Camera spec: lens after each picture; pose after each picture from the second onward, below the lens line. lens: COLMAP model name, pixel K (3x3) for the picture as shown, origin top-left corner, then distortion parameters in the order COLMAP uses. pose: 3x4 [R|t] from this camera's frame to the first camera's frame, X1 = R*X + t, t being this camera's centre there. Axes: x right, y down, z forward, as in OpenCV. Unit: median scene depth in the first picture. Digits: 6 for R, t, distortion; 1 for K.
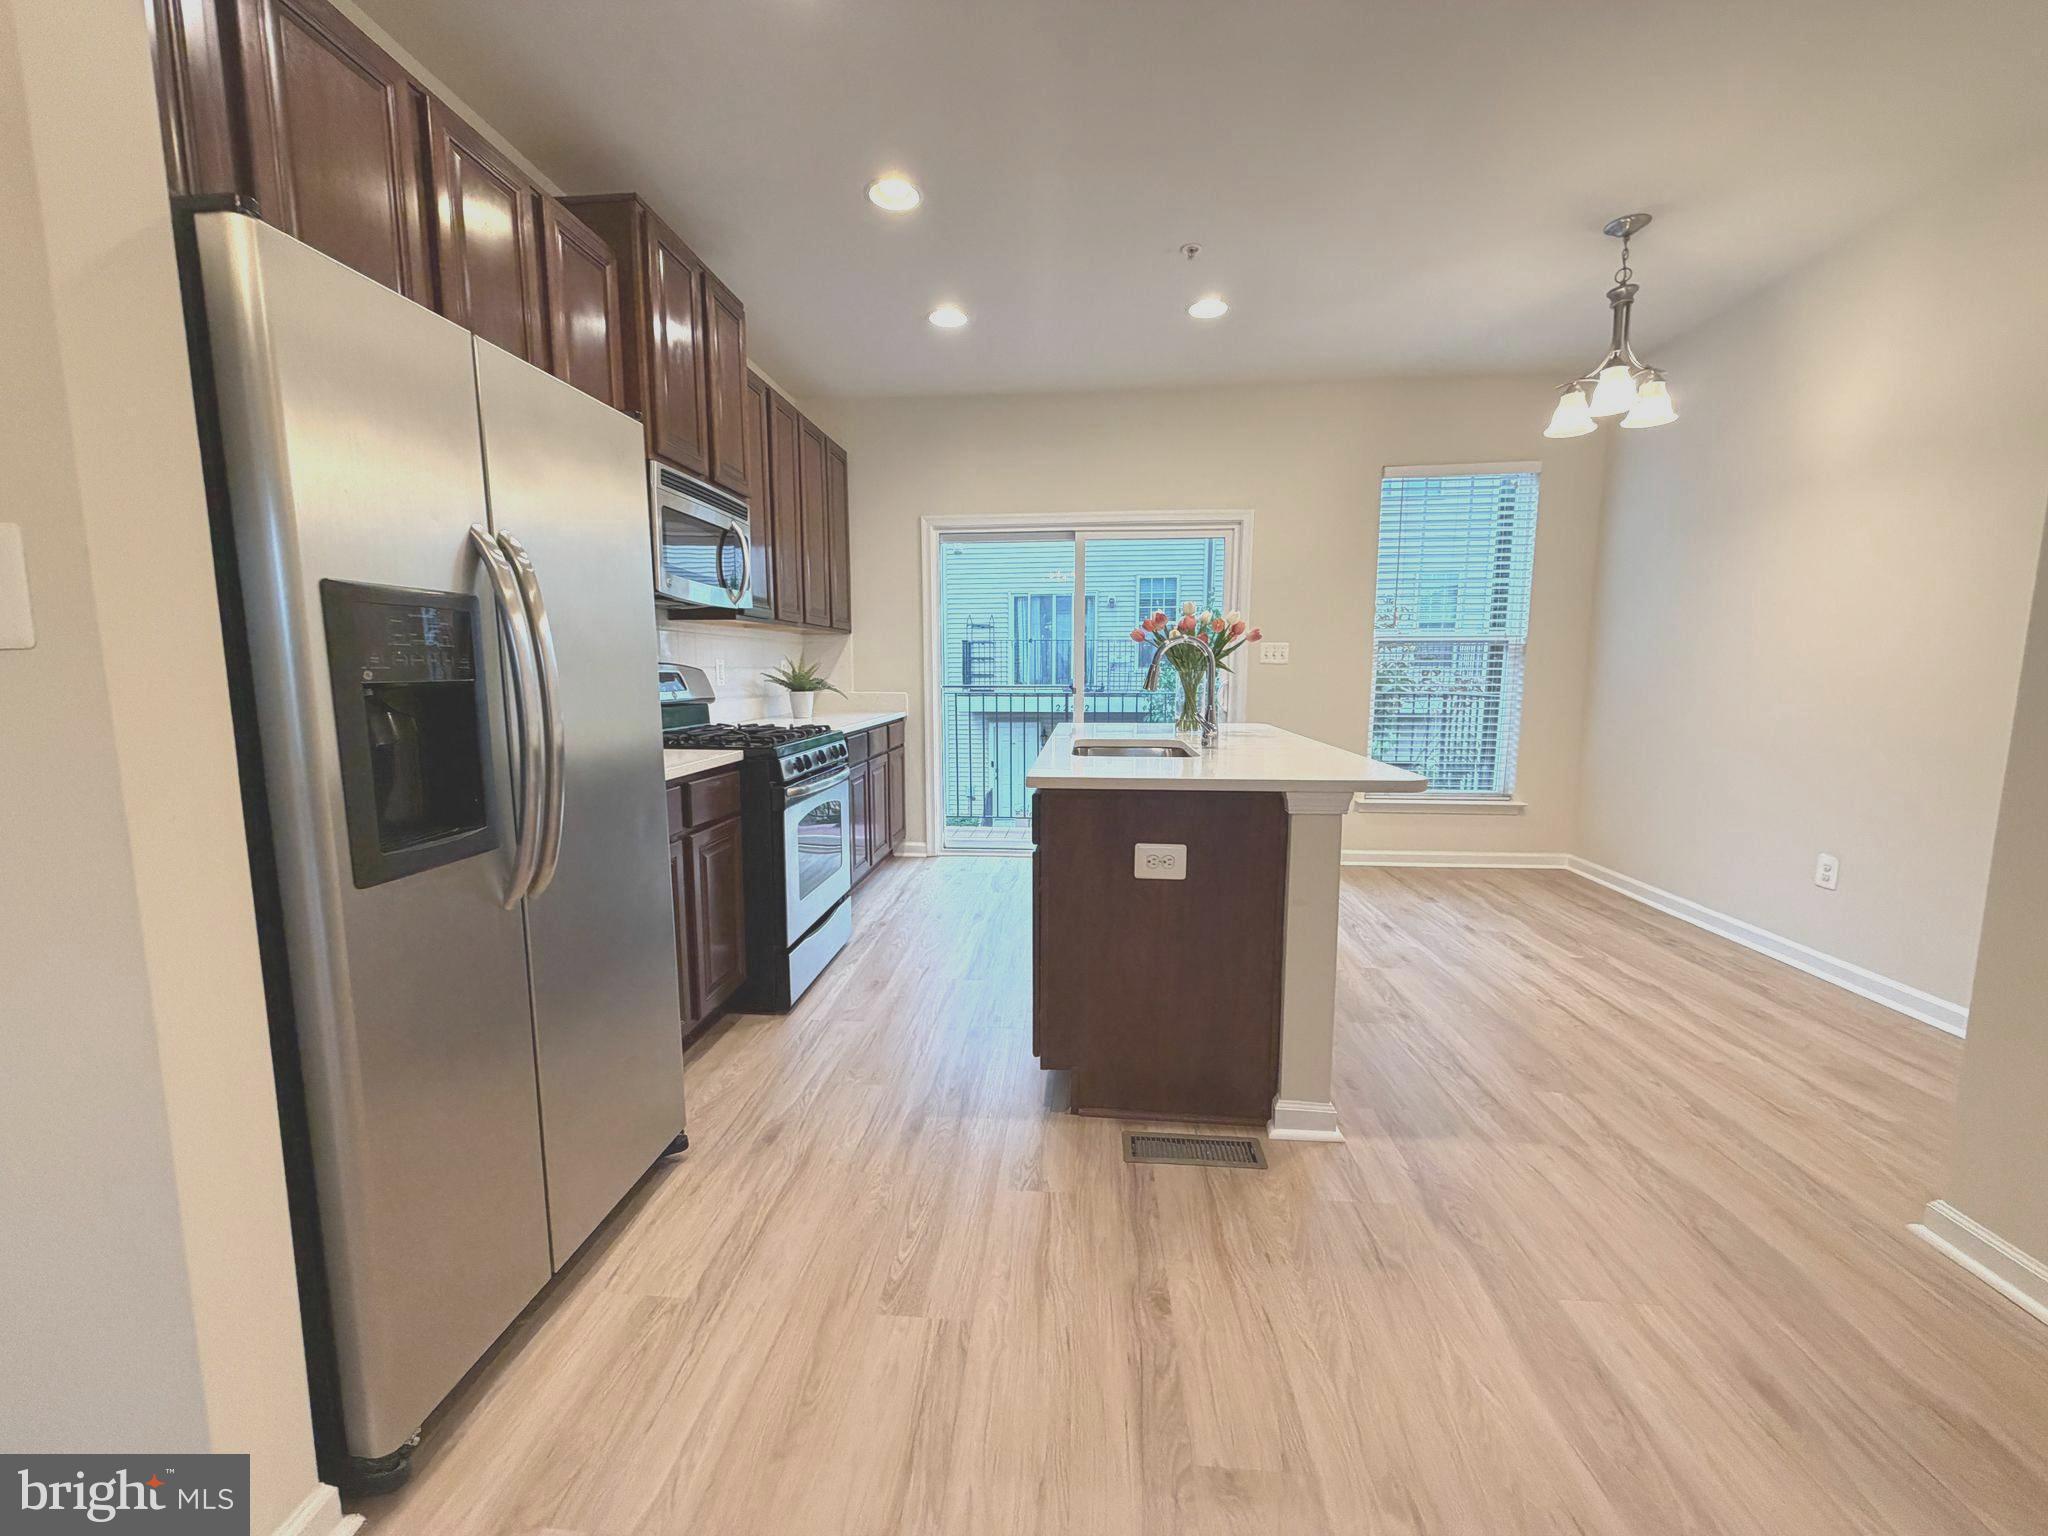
lens RADIAL K [[817.1, 0, 1017.8], [0, 817.1, 773.2], [0, 0, 1]] dist [-0.000784, 0.000514]
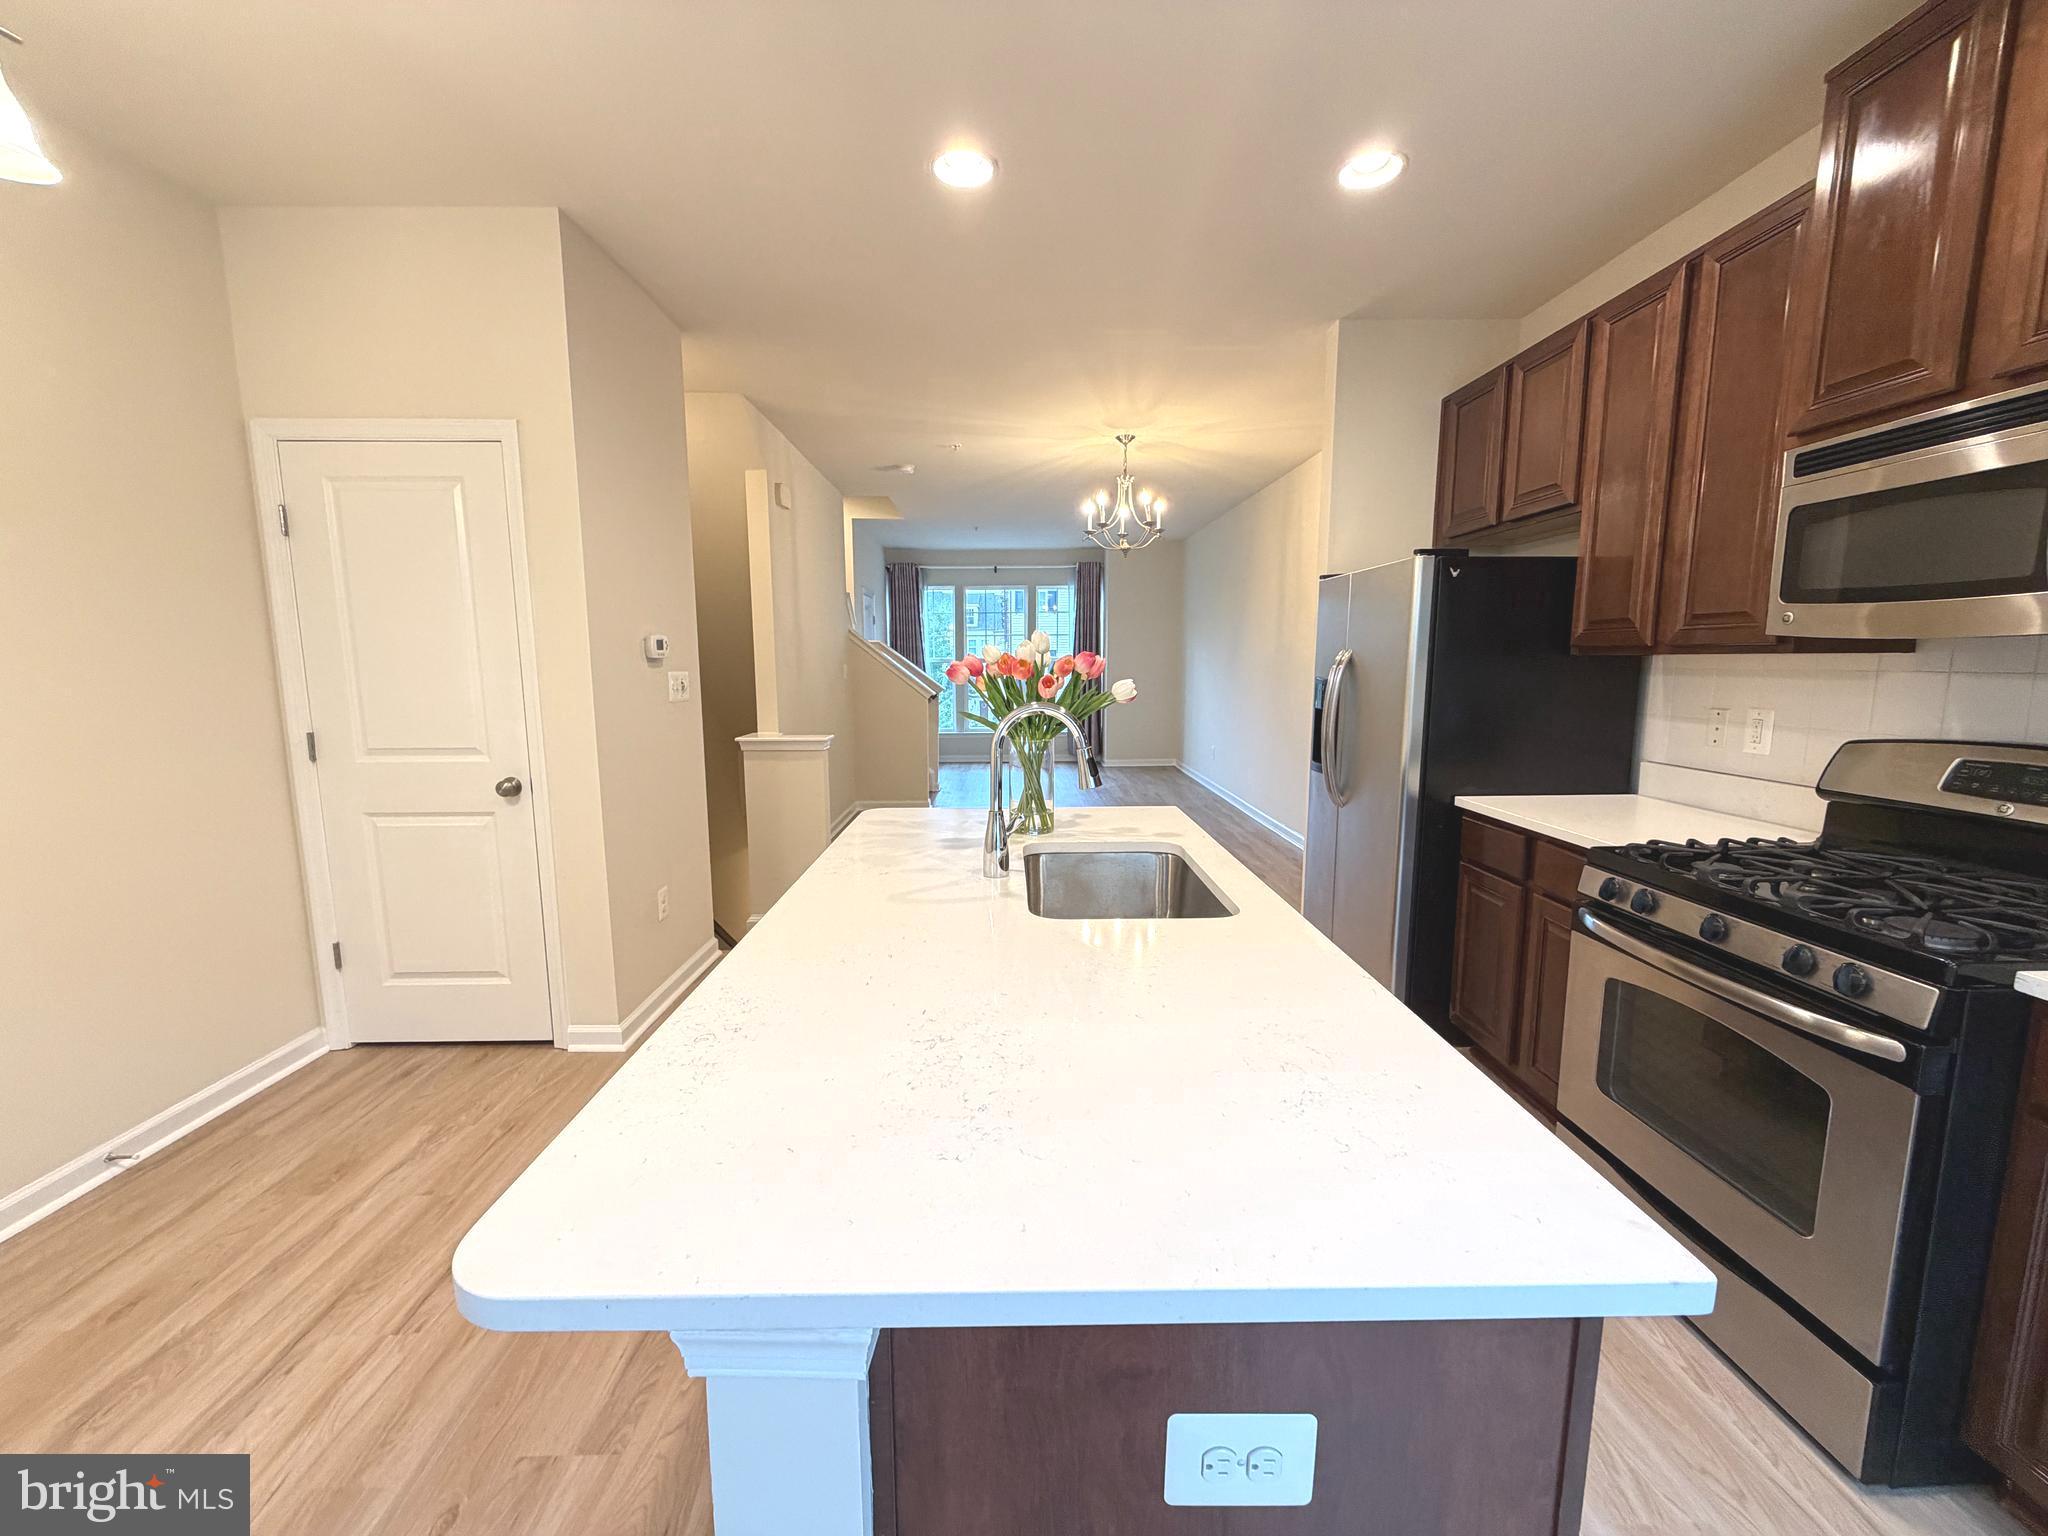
lens RADIAL K [[813.9, 0, 1018.1], [0, 813.9, 776.8], [0, 0, 1]] dist [0.004727, 0.000198]
pose [[-0.994402, 0.020059, -0.103740, 0.259316], [-0.008564, 0.963285, 0.268345, -0.255836], [0.105314, 0.267731, -0.957721, 1.465573]]
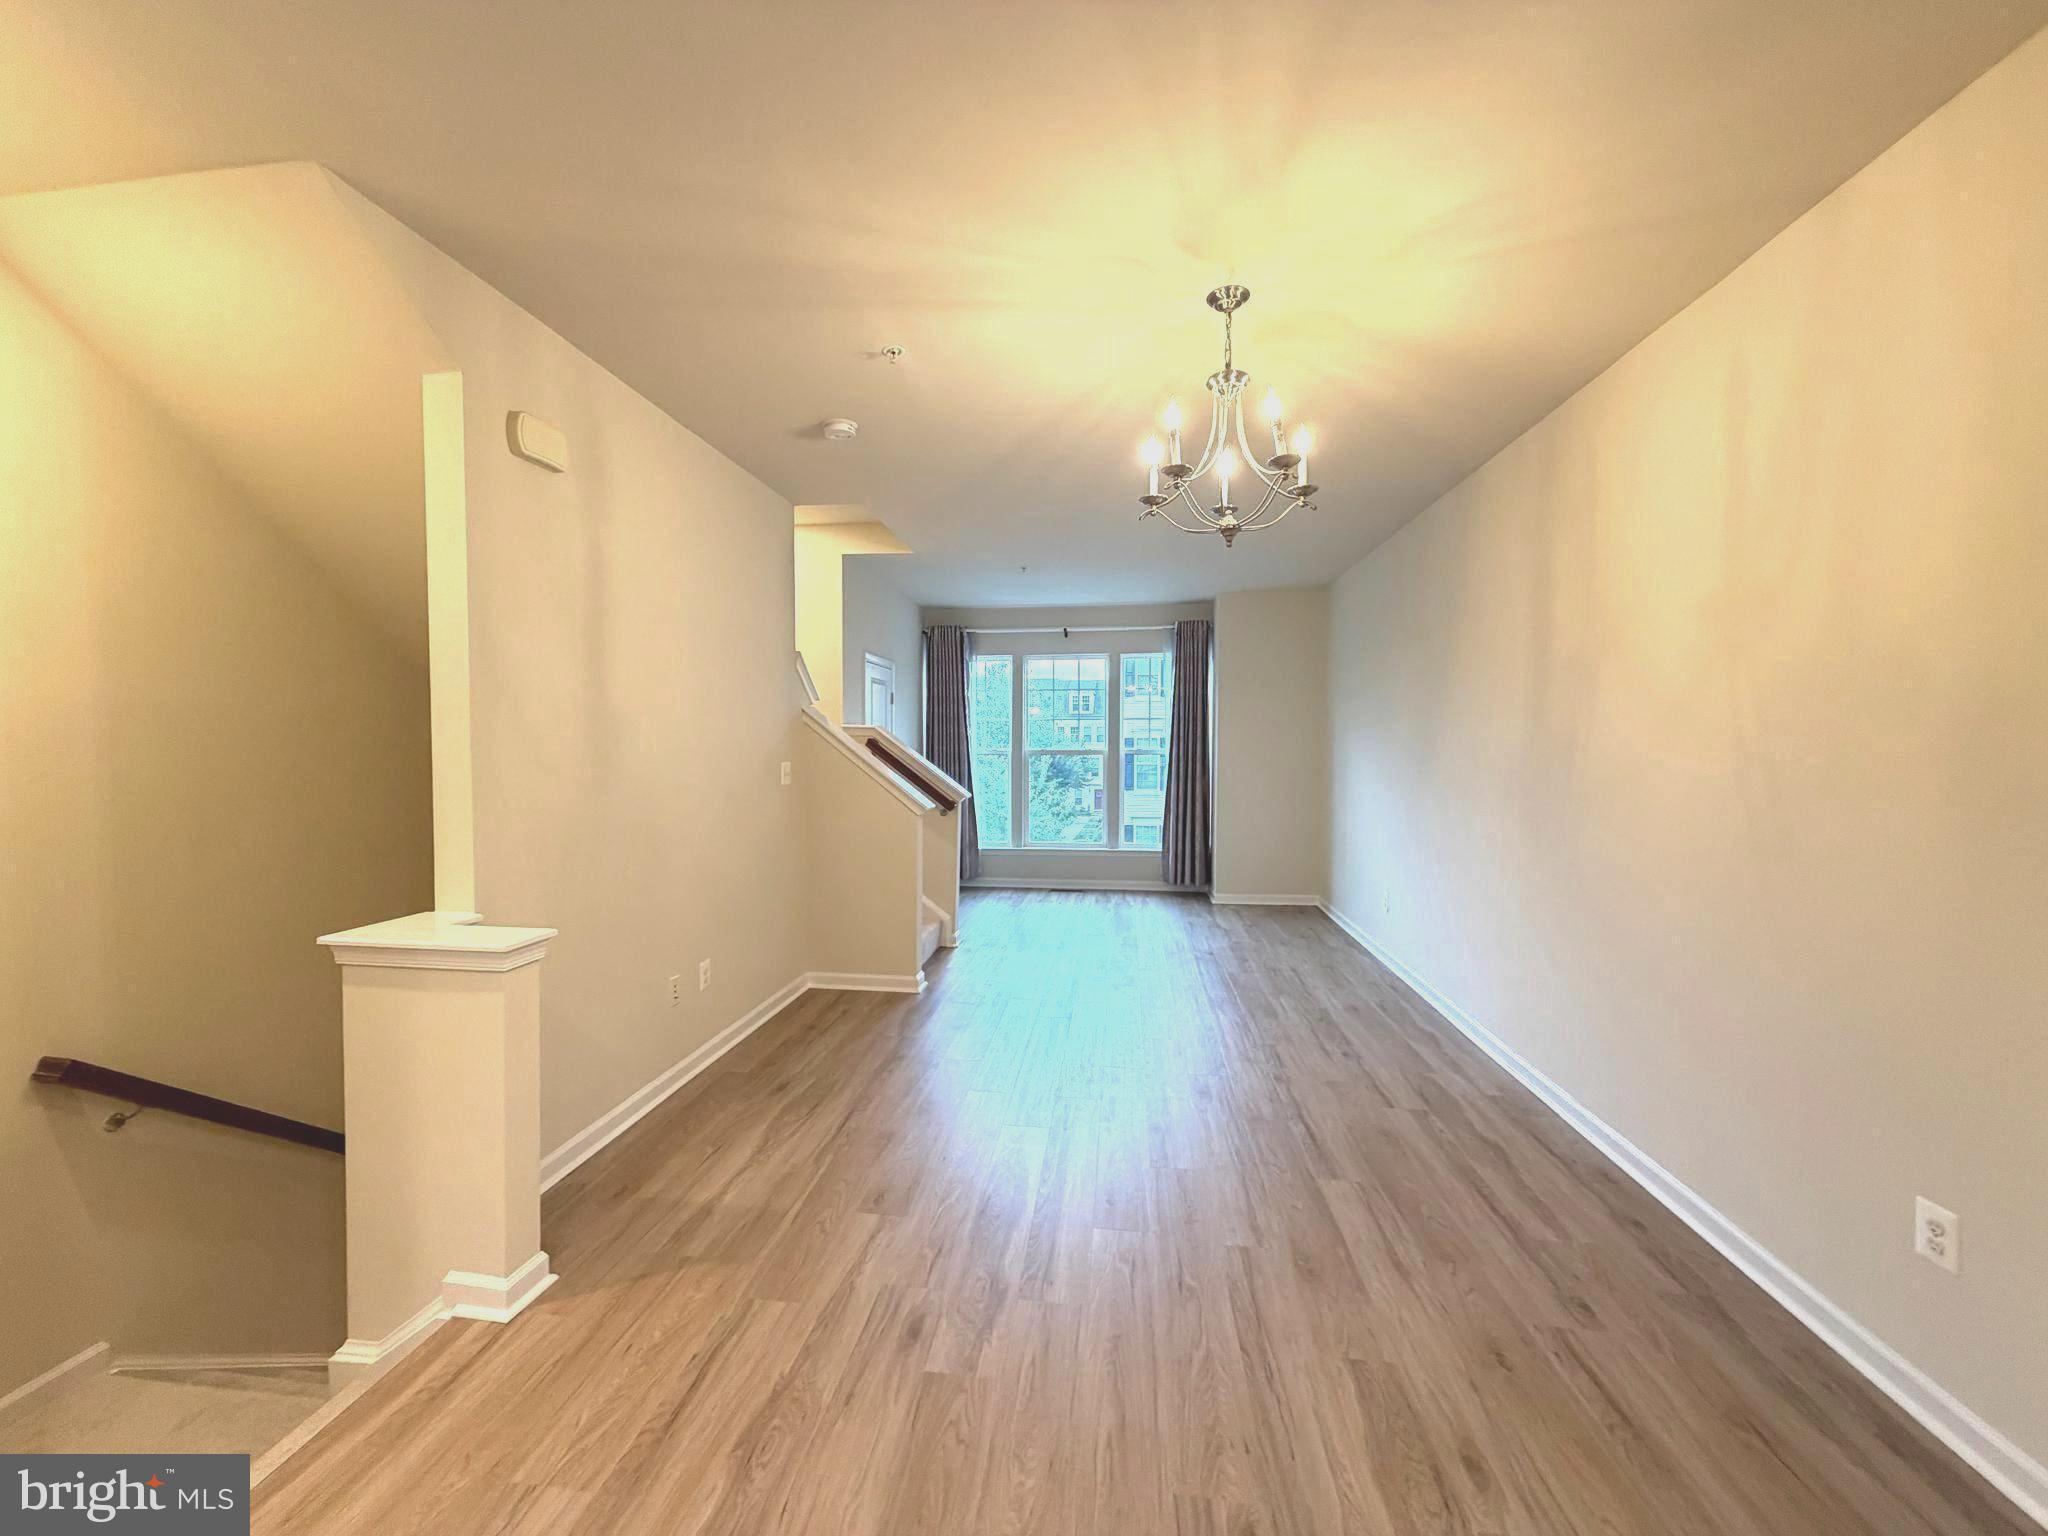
lens RADIAL K [[817.1, 0, 1017.8], [0, 817.1, 773.2], [0, 0, 1]] dist [-0.000784, 0.000514]
pose [[-0.999151, -0.002054, 0.041150, 0.012269], [0.004620, 0.986876, 0.161415, -0.149452], [-0.040941, 0.161468, -0.986028, 0.522148]]
